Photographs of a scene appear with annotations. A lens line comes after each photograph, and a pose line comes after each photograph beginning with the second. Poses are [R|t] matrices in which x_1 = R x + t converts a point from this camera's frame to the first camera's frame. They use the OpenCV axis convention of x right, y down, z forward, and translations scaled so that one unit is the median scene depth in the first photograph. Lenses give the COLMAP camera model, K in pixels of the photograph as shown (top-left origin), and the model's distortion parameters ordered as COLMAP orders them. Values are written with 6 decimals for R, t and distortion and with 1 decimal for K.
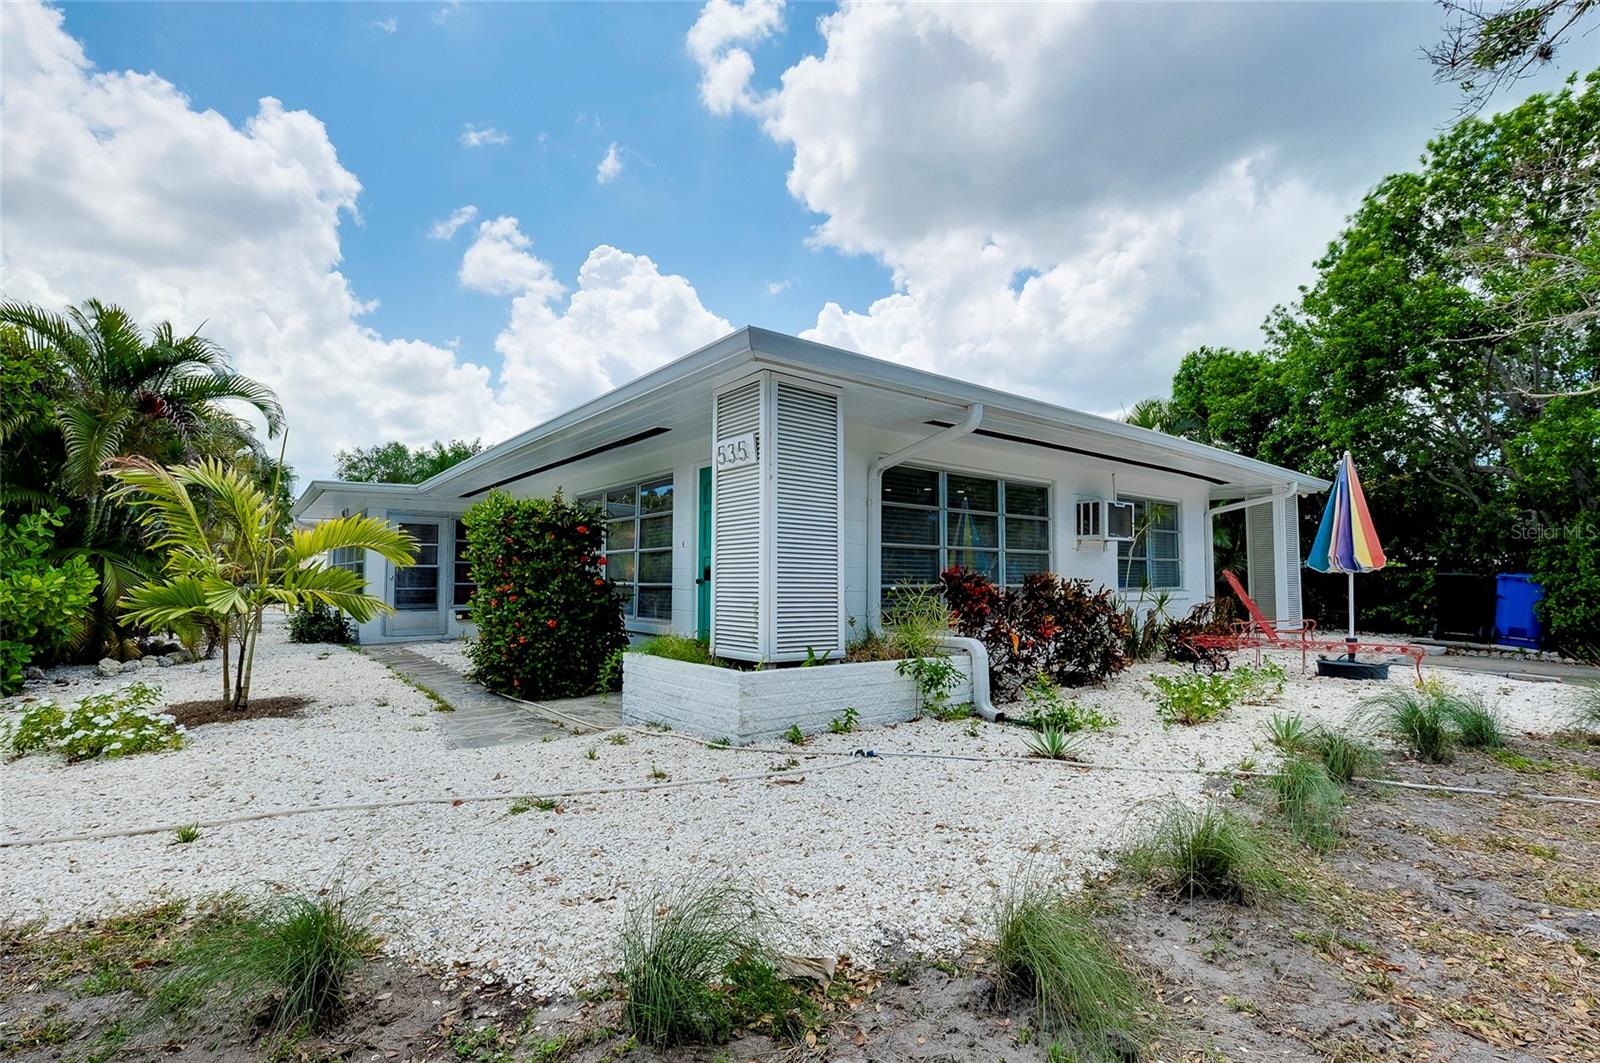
lens RADIAL K [[724.3, 0, 820.9], [0, 724.3, 545.5], [0, 0, 1]] dist [-0.000695, -0.000193]
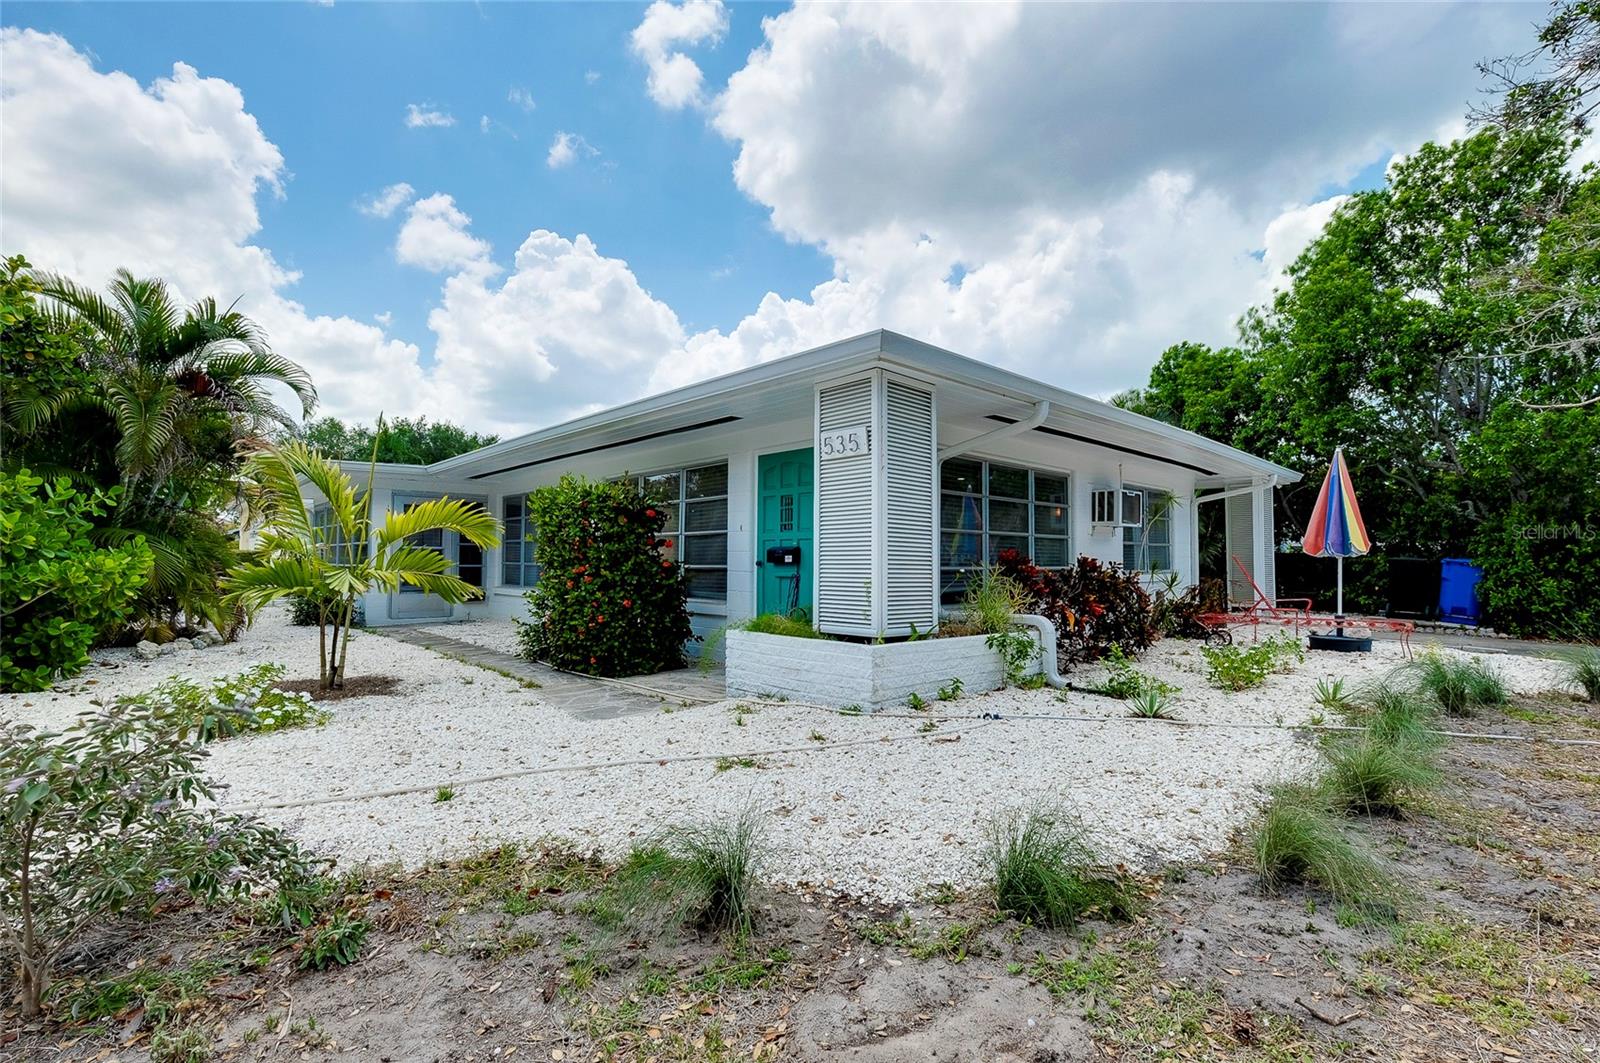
lens RADIAL K [[713.3, 0, 808.1], [0, 713.3, 538.2], [0, 0, 1]] dist [0.000526, -0.000539]
pose [[0.997742, 0.003688, 0.067069, -0.159524], [-0.004402, 0.999935, 0.010515, 0.001415], [-0.067026, -0.010786, 0.997693, -0.038668]]
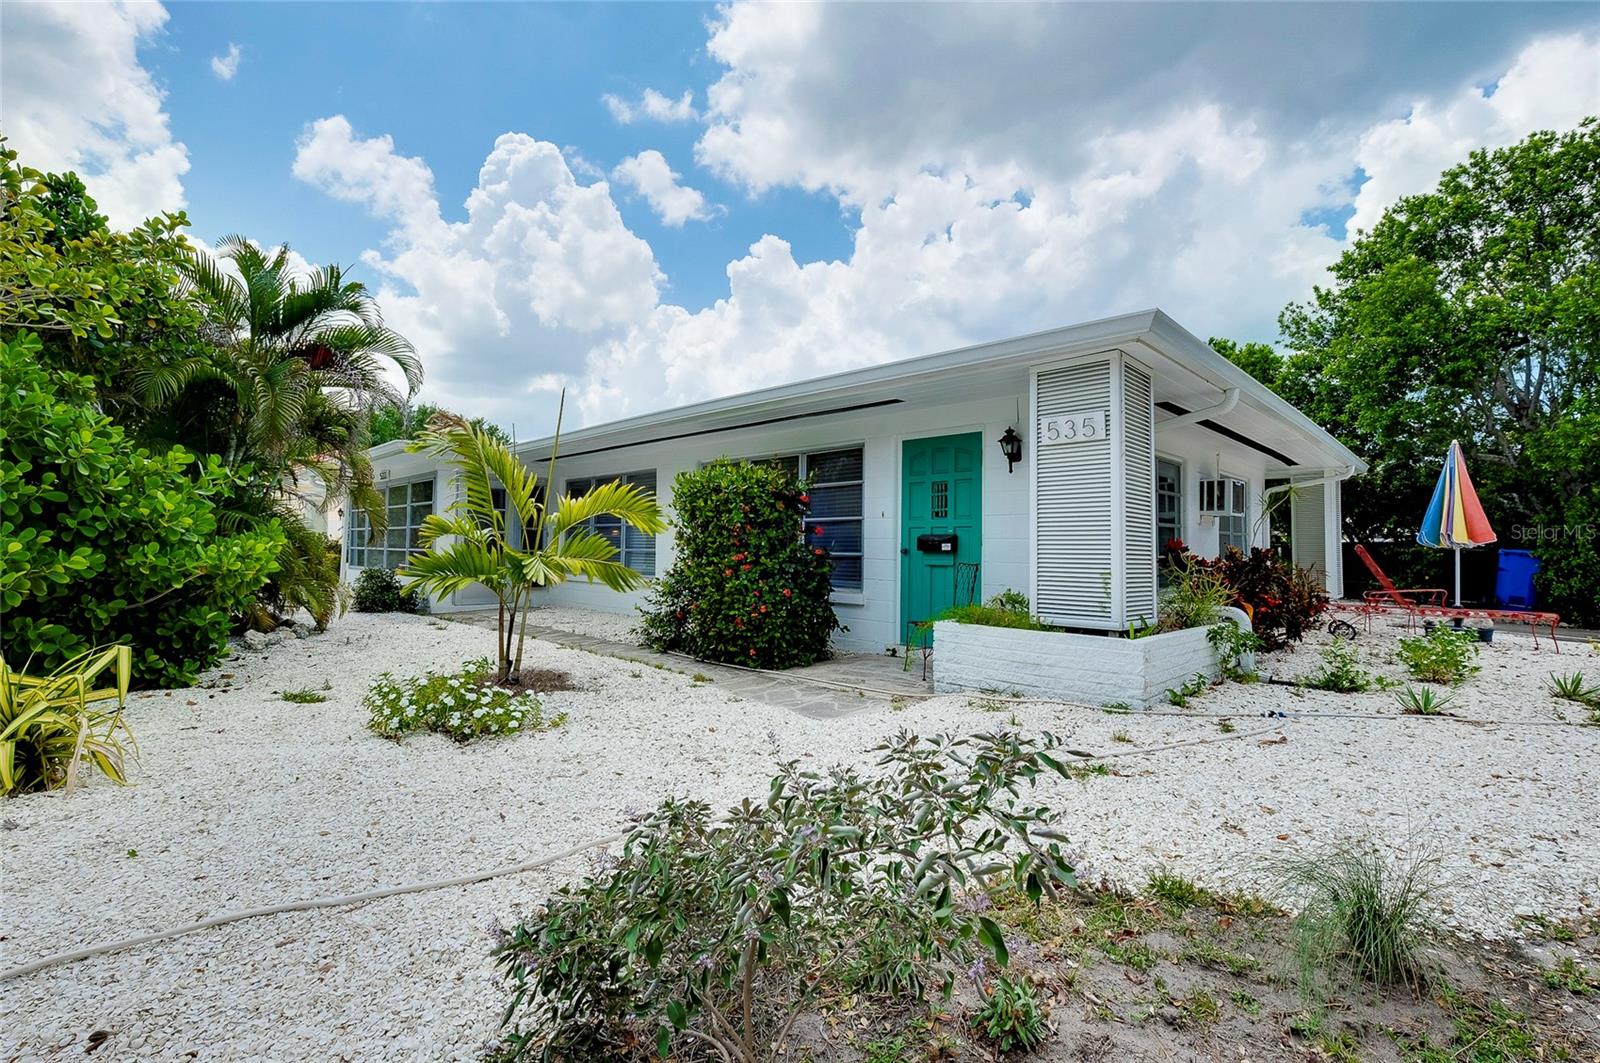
lens RADIAL K [[703.3, 0, 806.9], [0, 703.3, 520.9], [0, 0, 1]] dist [-0.002621, 0.000017]
pose [[0.994022, 0.011577, 0.108561, -0.399686], [-0.012250, 0.999910, 0.005540, 0.002387], [-0.108487, -0.006836, 0.994074, 0.026223]]
